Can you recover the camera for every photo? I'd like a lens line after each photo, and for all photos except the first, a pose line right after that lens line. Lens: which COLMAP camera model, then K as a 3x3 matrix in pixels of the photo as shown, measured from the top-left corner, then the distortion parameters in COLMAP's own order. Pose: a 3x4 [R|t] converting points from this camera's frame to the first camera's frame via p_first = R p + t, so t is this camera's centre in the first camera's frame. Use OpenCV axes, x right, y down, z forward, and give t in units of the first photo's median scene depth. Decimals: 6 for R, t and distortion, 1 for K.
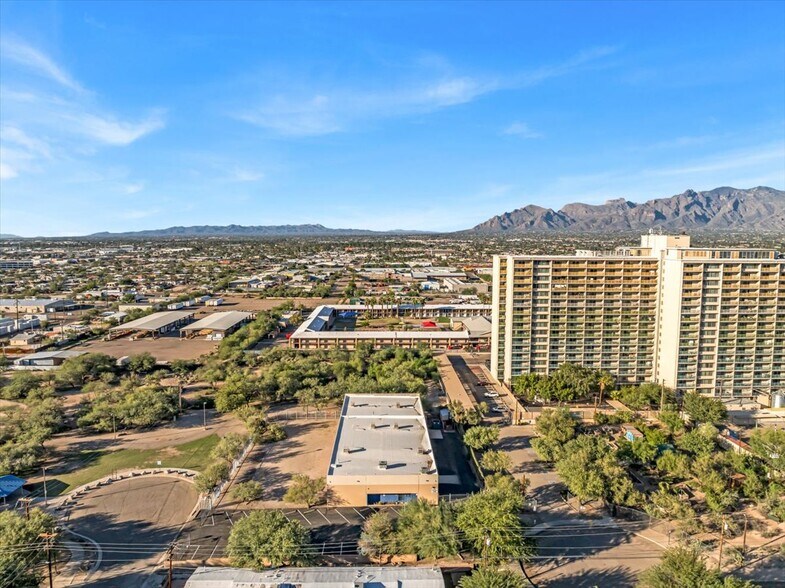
lens RADIAL K [[550.9, 0, 396.1], [0, 550.9, 291.5], [0, 0, 1]] dist [-0.031400, -0.005428]
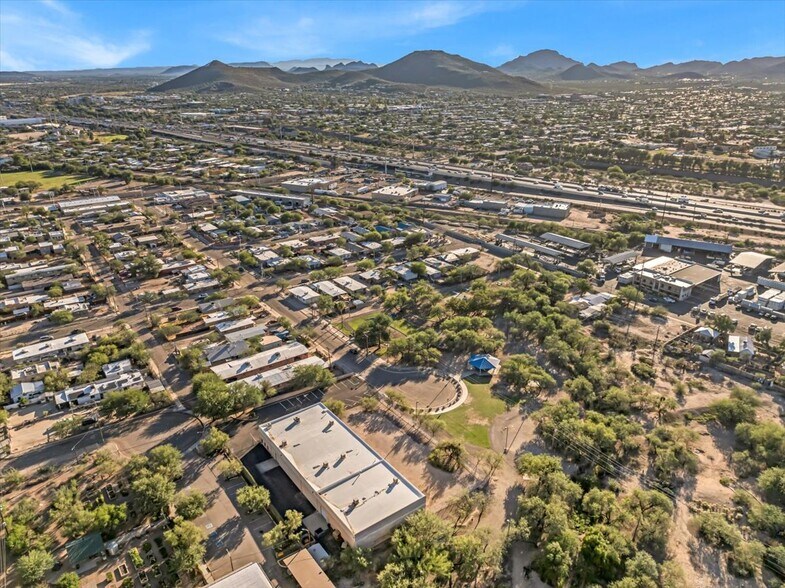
lens RADIAL K [[550.9, 0, 396.1], [0, 550.9, 291.5], [0, 0, 1]] dist [-0.031400, -0.005428]
pose [[-0.810413, 0.214872, -0.545033, 0.297777], [-0.065039, 0.891567, 0.448194, -0.414924], [0.582237, 0.398671, -0.708563, 1.233961]]
